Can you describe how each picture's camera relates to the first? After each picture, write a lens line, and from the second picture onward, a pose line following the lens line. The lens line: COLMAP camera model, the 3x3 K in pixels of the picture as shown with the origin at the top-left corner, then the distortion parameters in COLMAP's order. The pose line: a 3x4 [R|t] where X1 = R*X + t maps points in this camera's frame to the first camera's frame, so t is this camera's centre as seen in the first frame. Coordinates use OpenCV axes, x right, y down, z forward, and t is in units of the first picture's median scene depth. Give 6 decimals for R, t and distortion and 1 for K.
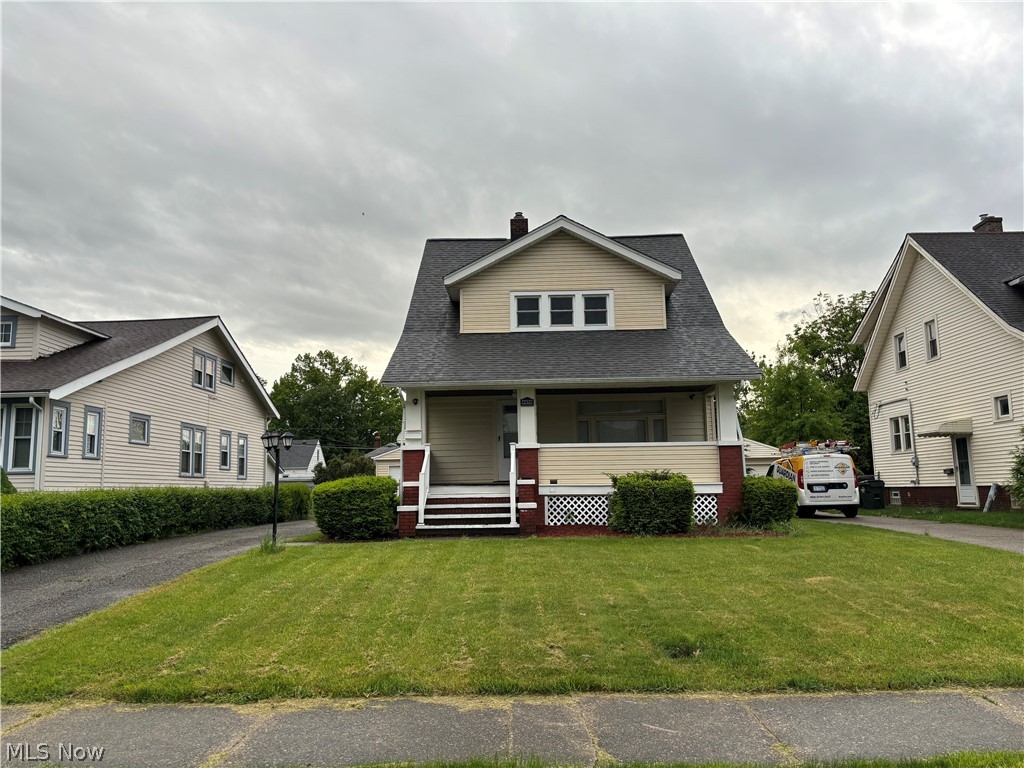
lens RADIAL K [[753.1, 0, 536.4], [0, 753.1, 400.0], [0, 0, 1]] dist [0.002265, -0.045286]
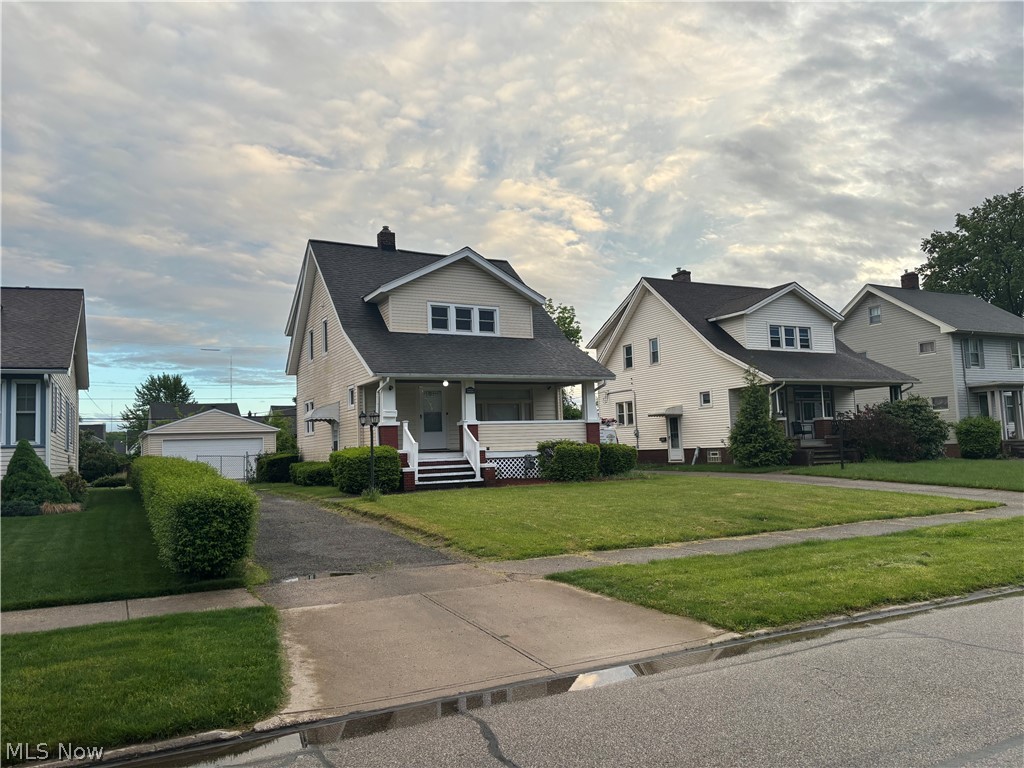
lens RADIAL K [[753.1, 0, 536.4], [0, 753.1, 400.0], [0, 0, 1]] dist [0.002265, -0.045286]
pose [[0.859069, 0.019552, 0.511486, -0.528286], [-0.039620, 0.998812, 0.028362, -0.020461], [-0.510323, -0.044630, 0.858824, -0.201518]]
